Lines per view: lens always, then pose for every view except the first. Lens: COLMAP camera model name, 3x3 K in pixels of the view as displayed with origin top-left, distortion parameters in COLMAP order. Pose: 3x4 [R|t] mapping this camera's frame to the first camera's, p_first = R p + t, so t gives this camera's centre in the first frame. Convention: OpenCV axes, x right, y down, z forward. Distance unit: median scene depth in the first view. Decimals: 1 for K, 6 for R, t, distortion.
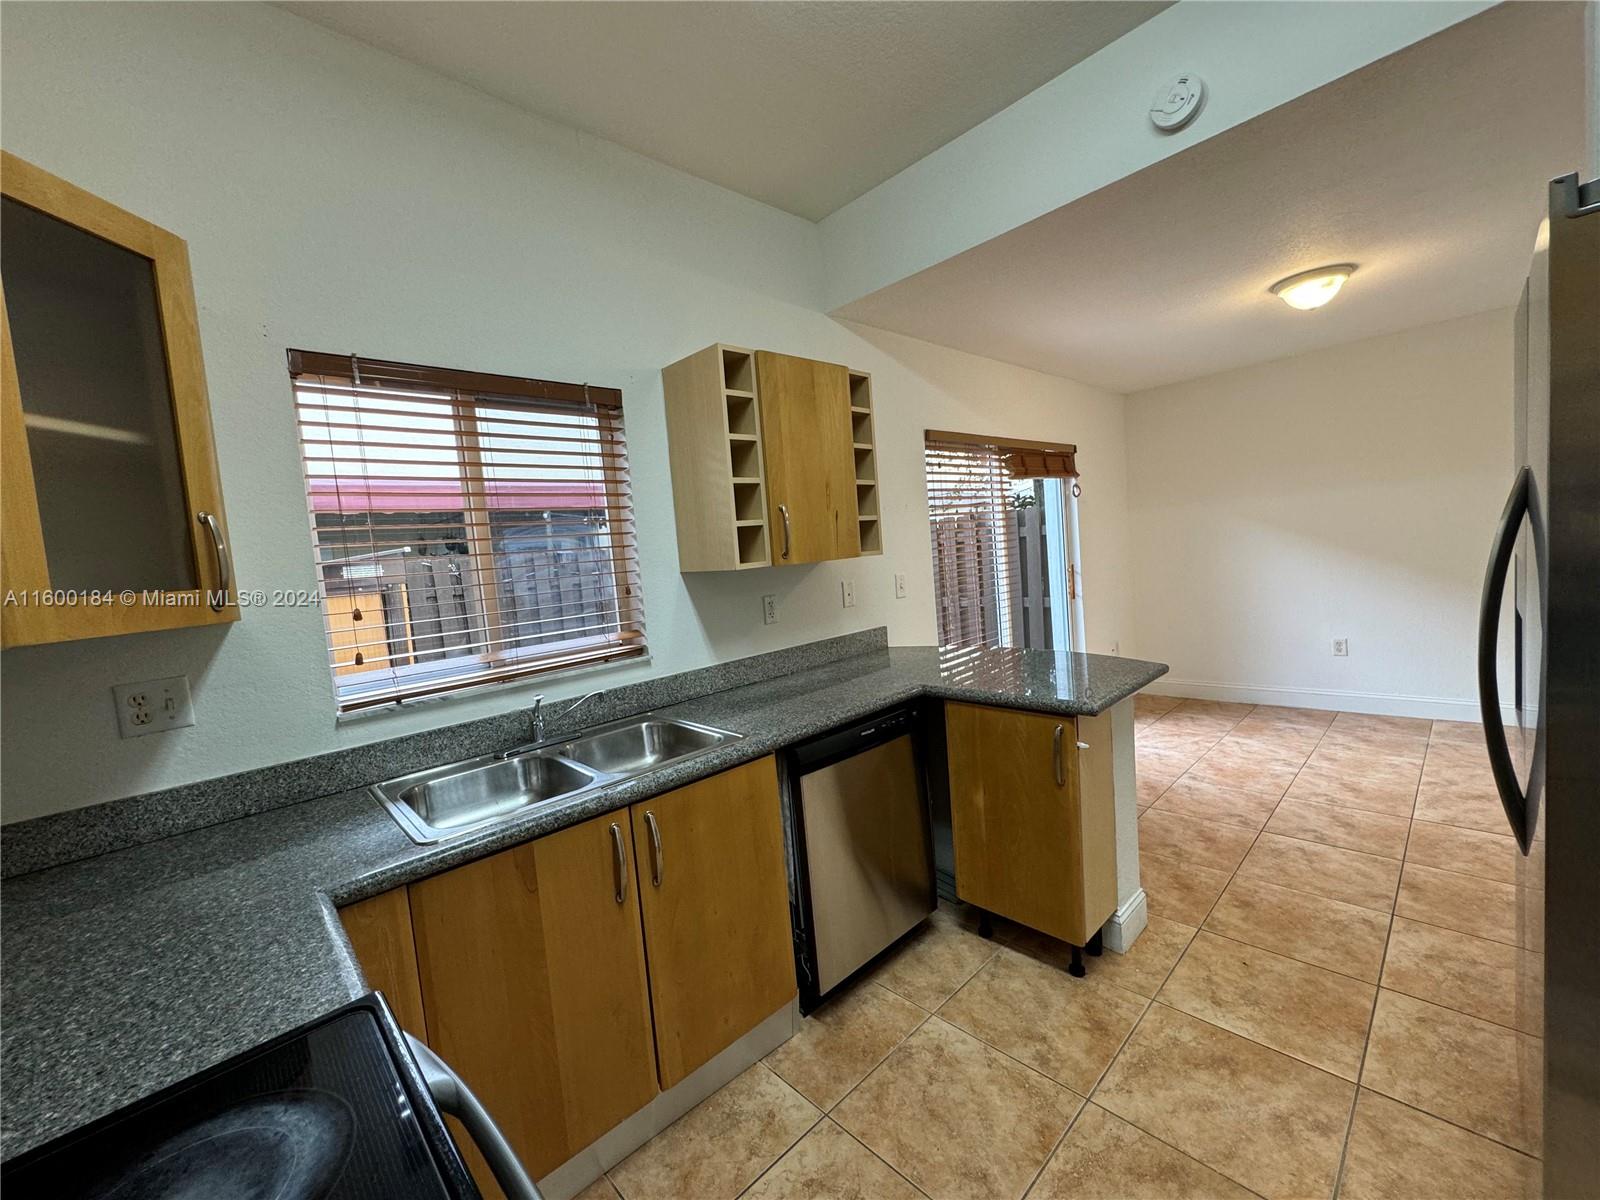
lens RADIAL K [[638.9, 0, 799.0], [0, 638.9, 599.1], [0, 0, 1]] dist [-0.001884, 0.000268]
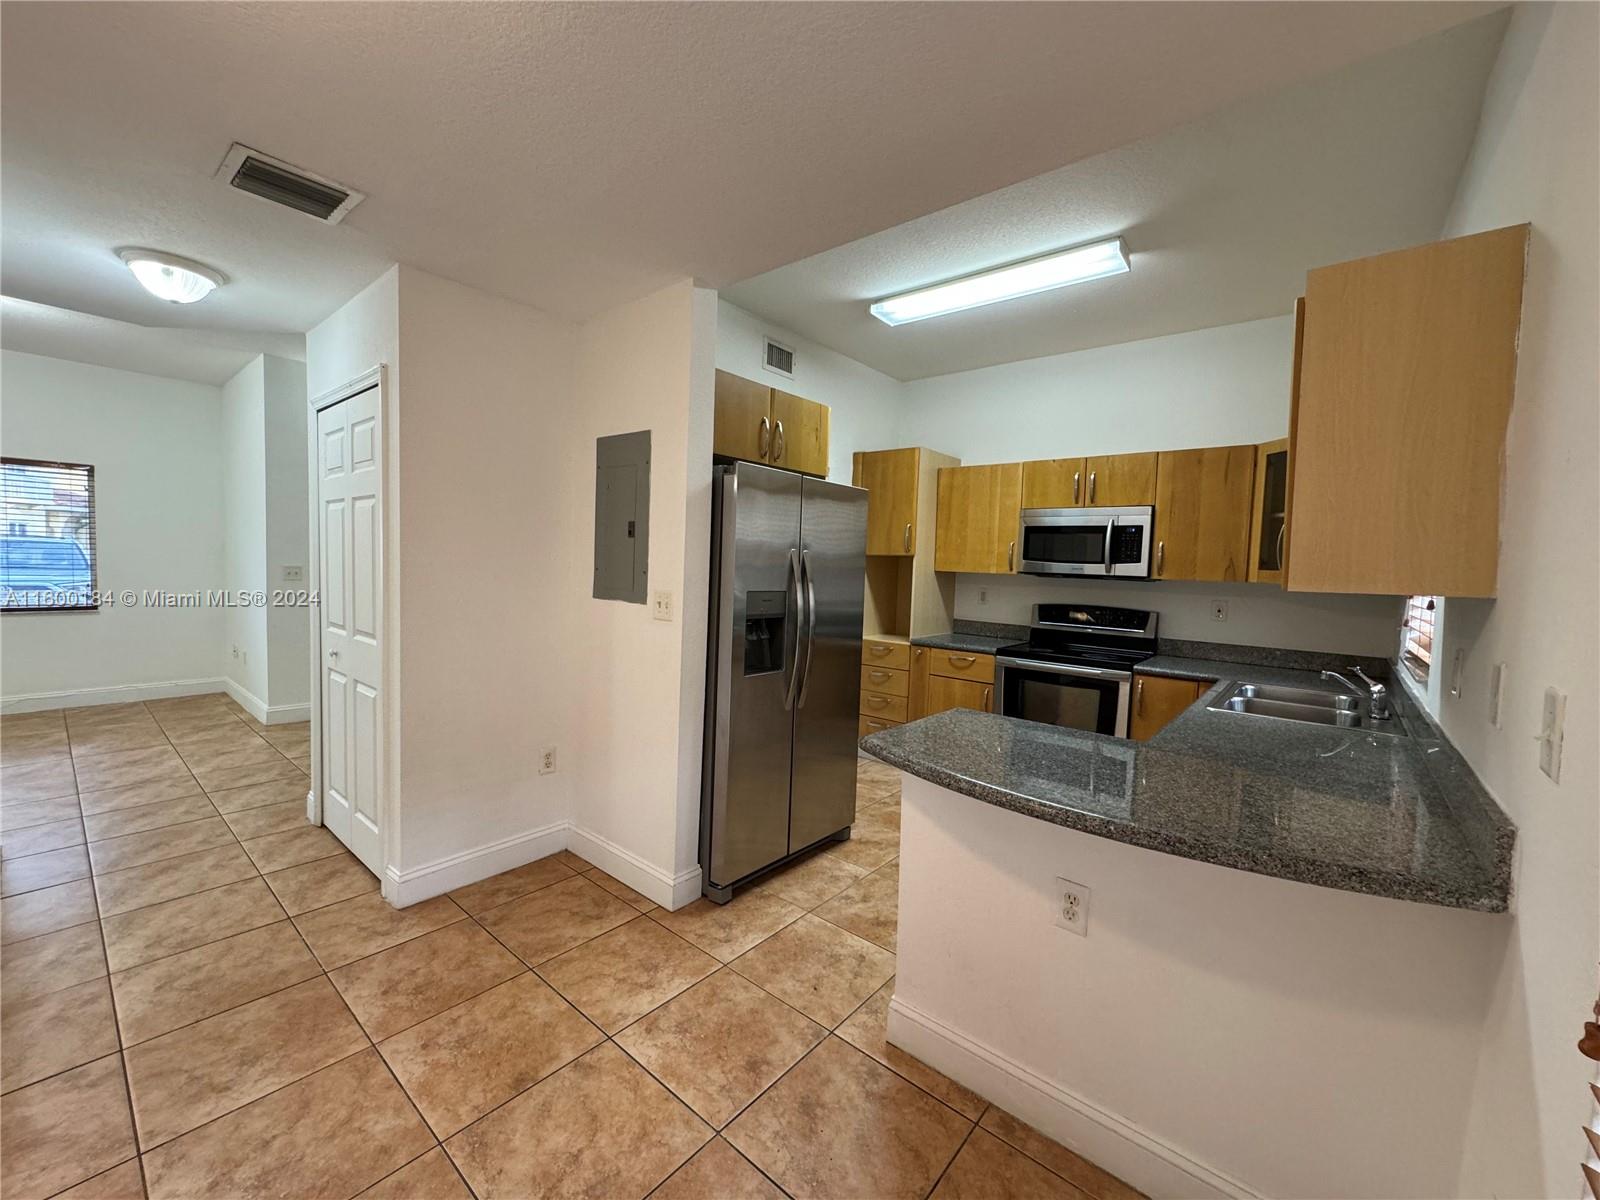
lens RADIAL K [[638.9, 0, 799.0], [0, 638.9, 599.1], [0, 0, 1]] dist [-0.001884, 0.000268]
pose [[-0.991596, 0.059275, -0.114995, 0.694040], [0.042904, 0.989229, 0.139949, -0.177236], [0.122052, 0.133839, -0.983458, 1.664513]]
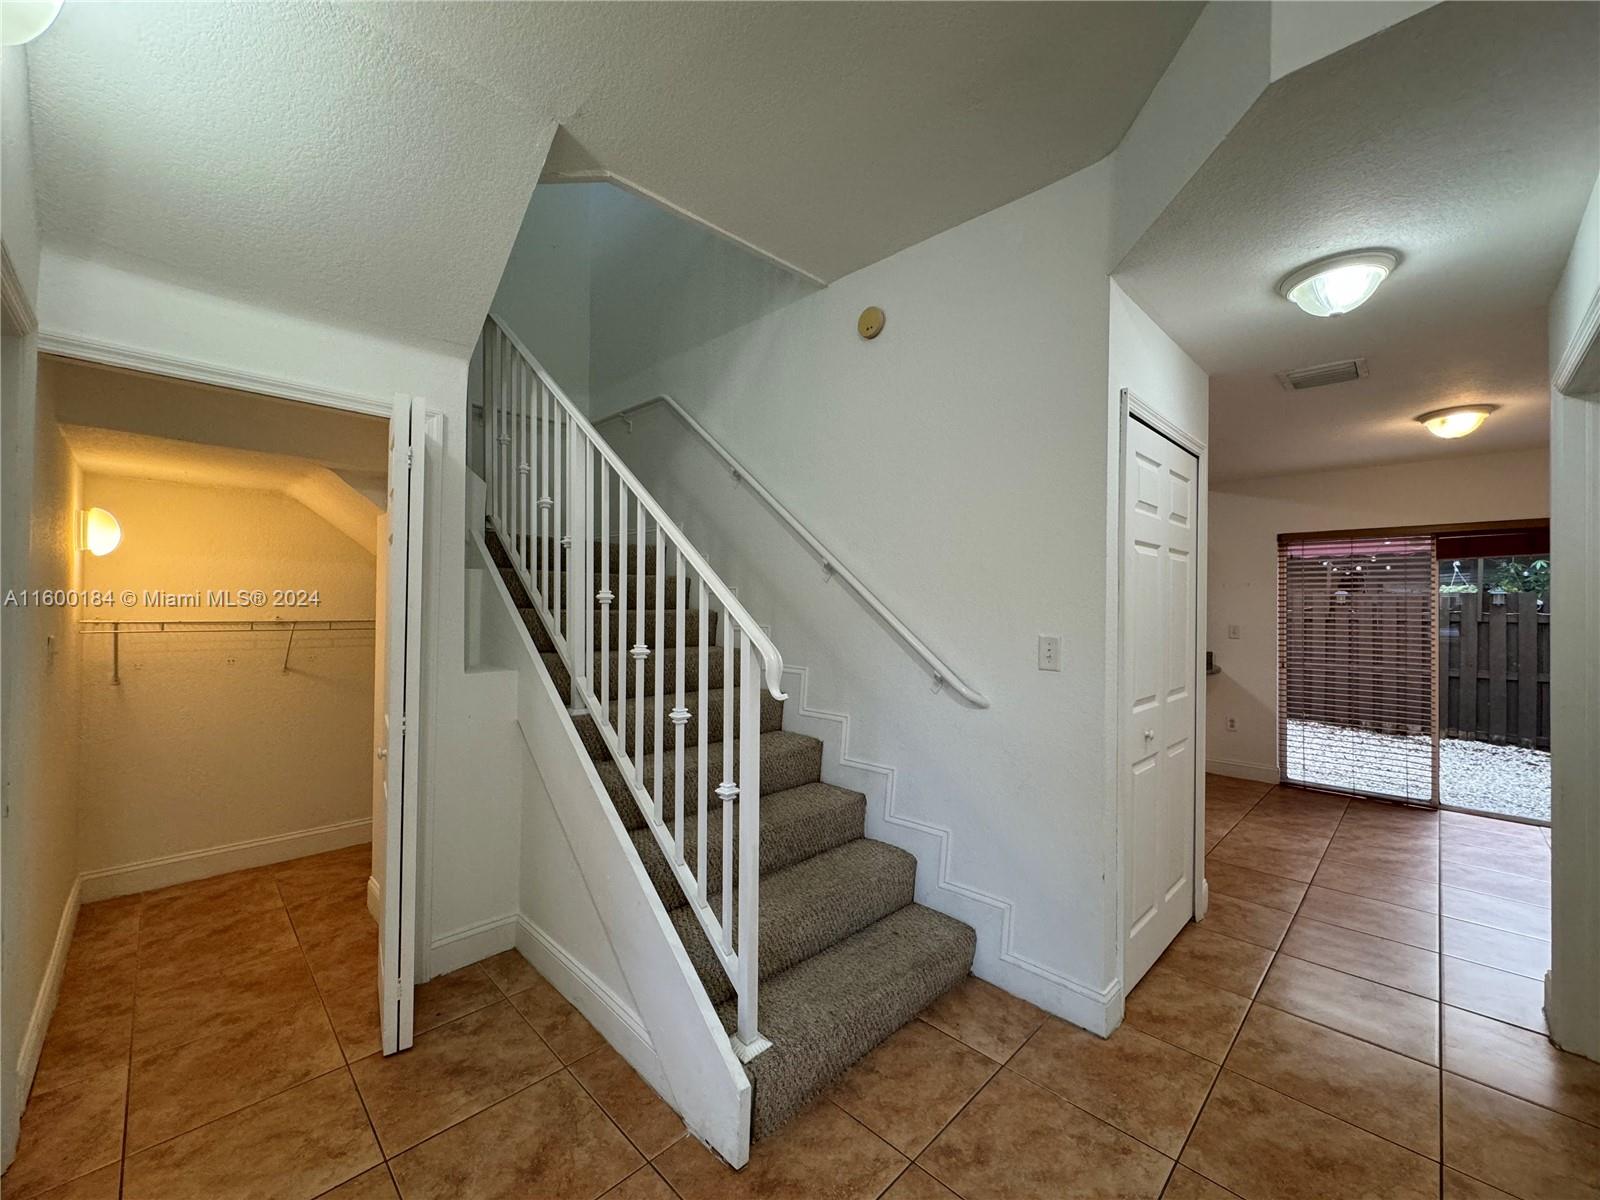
lens RADIAL K [[632.0, 0, 793.4], [0, 632.0, 627.4], [0, 0, 1]] dist [-0.009555, 0.000097]
pose [[0.017690, 0.114545, -0.993261, 2.402664], [-0.081532, 0.990273, 0.112749, -0.171062], [0.996514, 0.078988, 0.026857, -0.268429]]
